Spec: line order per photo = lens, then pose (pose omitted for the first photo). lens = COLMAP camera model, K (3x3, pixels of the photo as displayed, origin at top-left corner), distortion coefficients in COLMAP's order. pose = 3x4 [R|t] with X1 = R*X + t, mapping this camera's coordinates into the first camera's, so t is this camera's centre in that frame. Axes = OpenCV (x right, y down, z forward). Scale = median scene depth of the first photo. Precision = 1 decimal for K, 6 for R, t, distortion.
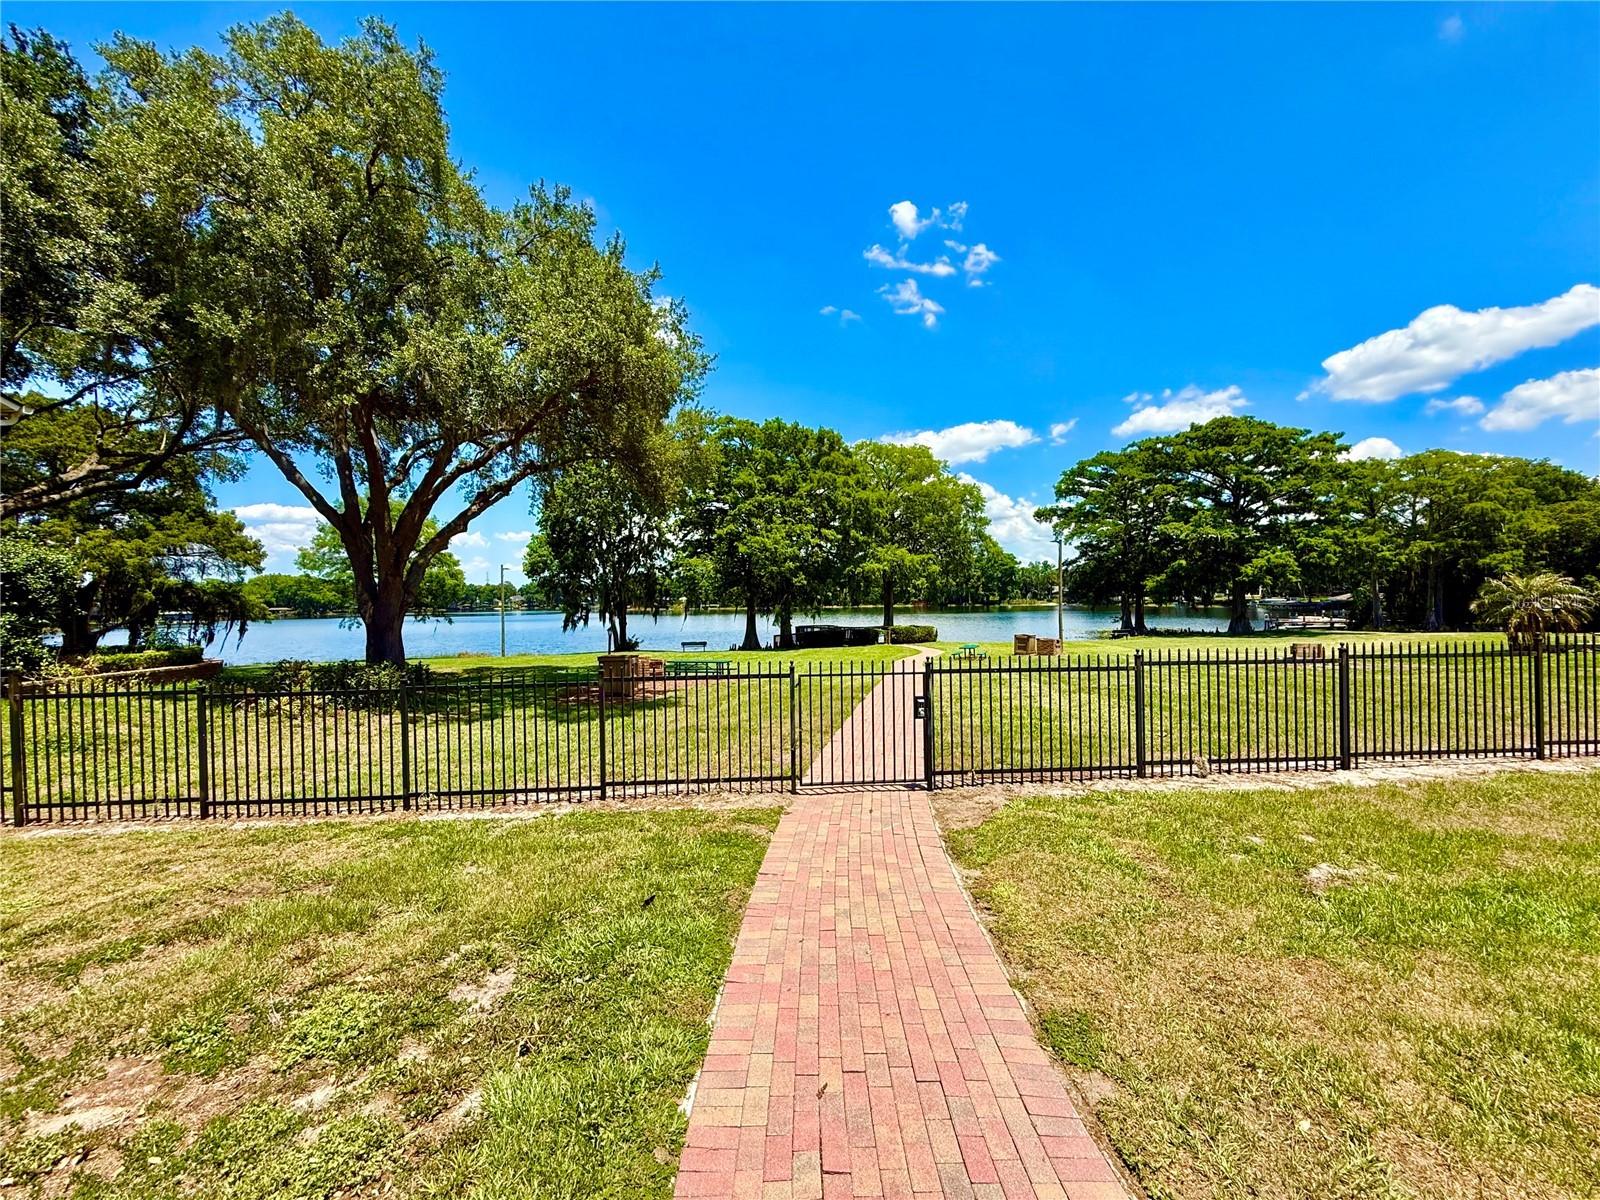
lens RADIAL K [[628.0, 0, 800.0], [0, 628.0, 600.0], [0, 0, 1]] dist [0.001221, 0.000152]
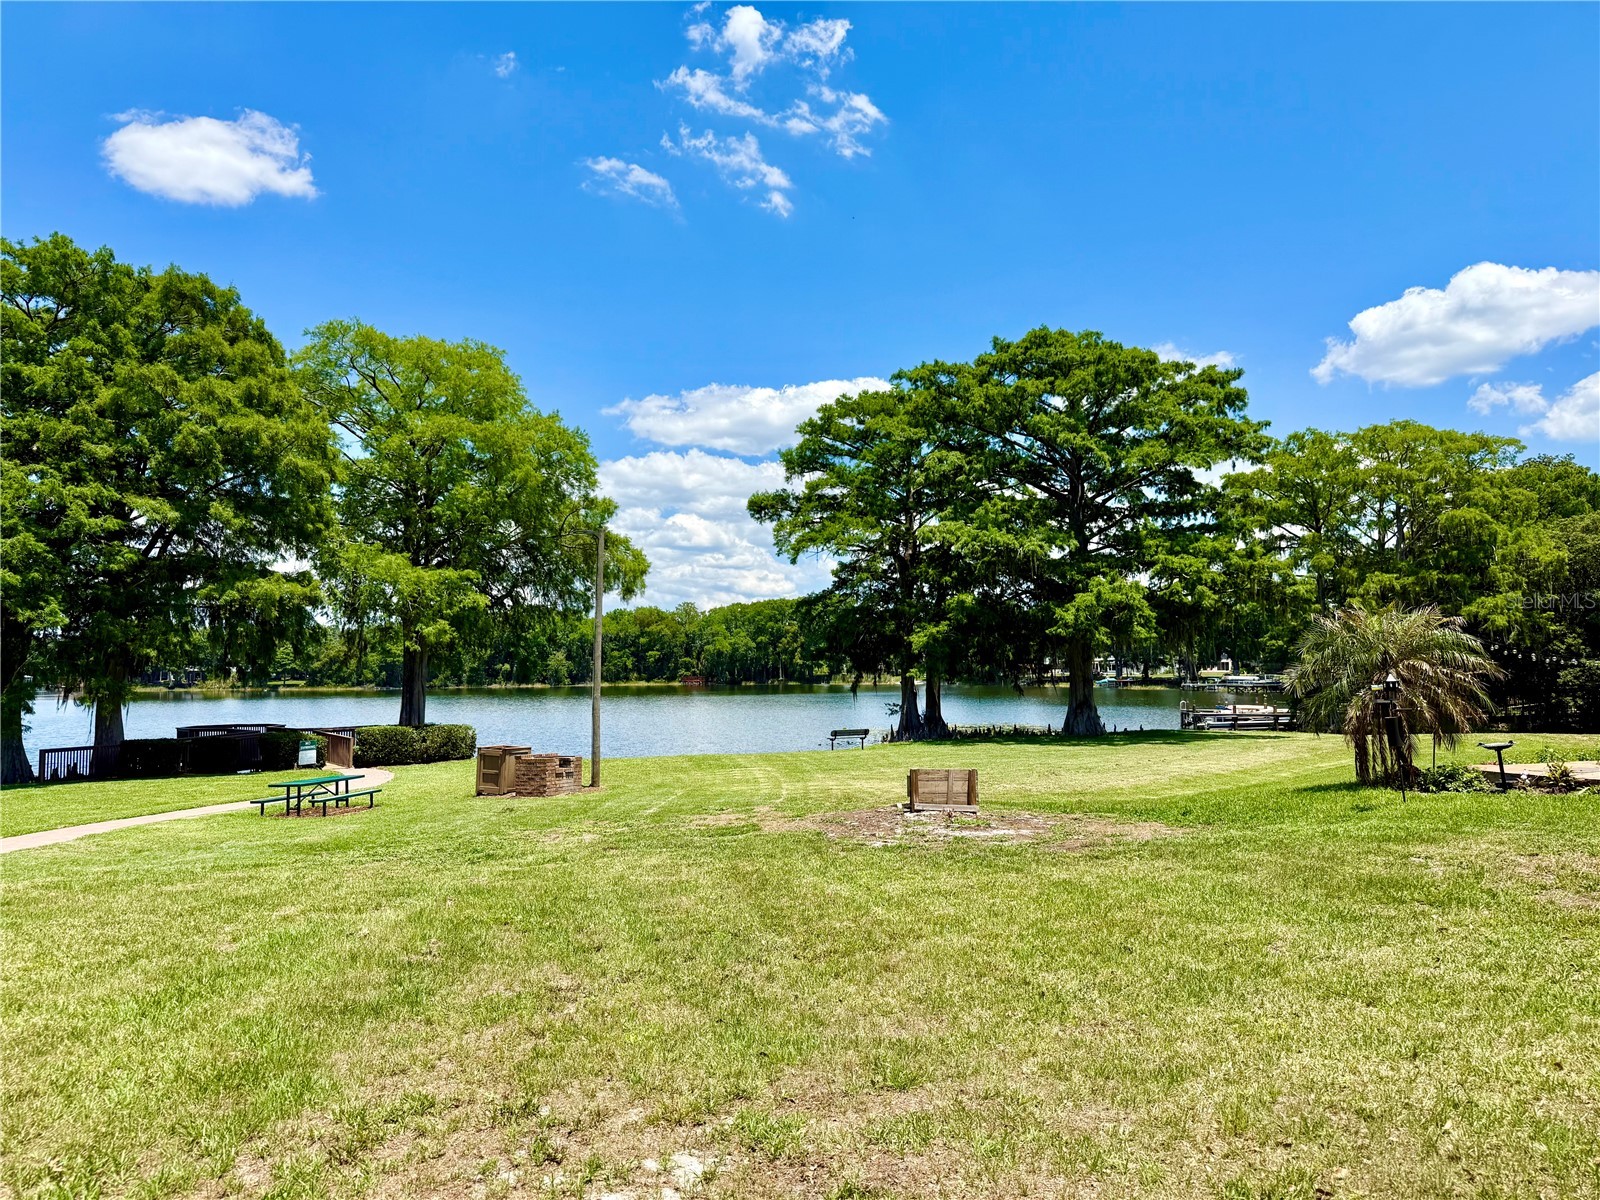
lens RADIAL K [[1106.9, 0, 800.0], [0, 1106.9, 600.0], [0, 0, 1]] dist [0.081381, -0.134483]
pose [[0.973003, 0.021716, 0.229767, 0.246145], [-0.006262, 0.997681, -0.067775, 0.003489], [-0.230706, 0.064507, 0.970883, 0.136320]]
